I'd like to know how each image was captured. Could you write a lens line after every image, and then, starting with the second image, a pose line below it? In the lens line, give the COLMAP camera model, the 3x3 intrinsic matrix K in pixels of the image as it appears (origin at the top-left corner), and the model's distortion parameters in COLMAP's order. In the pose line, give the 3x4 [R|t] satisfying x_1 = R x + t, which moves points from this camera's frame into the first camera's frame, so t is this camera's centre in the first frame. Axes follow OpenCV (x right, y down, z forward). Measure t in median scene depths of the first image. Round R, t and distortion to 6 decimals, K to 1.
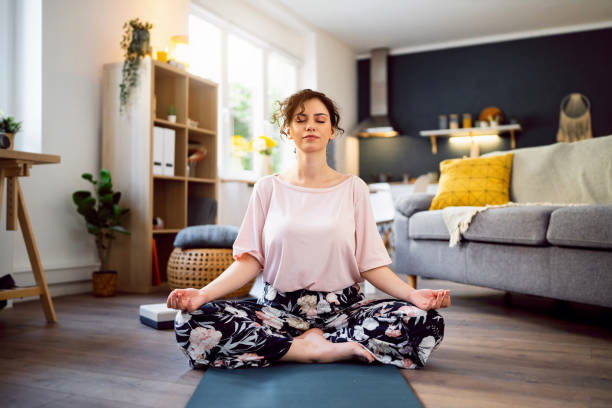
lens RADIAL K [[624.5, 0, 306.0], [0, 624.5, 204.0], [0, 0, 1]] dist [0.097040, 0.008013]
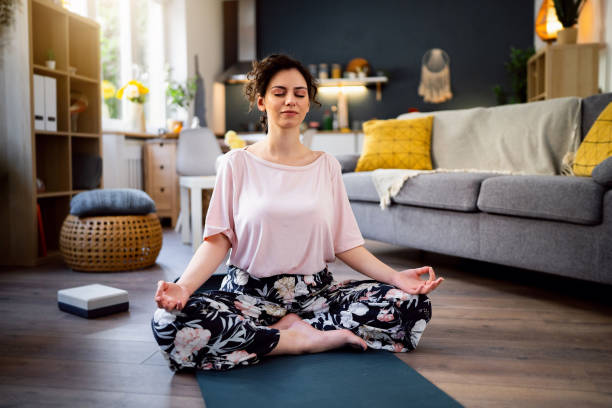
lens RADIAL K [[624.5, 0, 306.0], [0, 624.5, 204.0], [0, 0, 1]] dist [0.097040, 0.008013]
pose [[0.968297, -0.021185, 0.248904, -0.137552], [-0.001771, 0.995790, 0.091643, -0.036639], [-0.249797, -0.089178, 0.964183, 0.072851]]
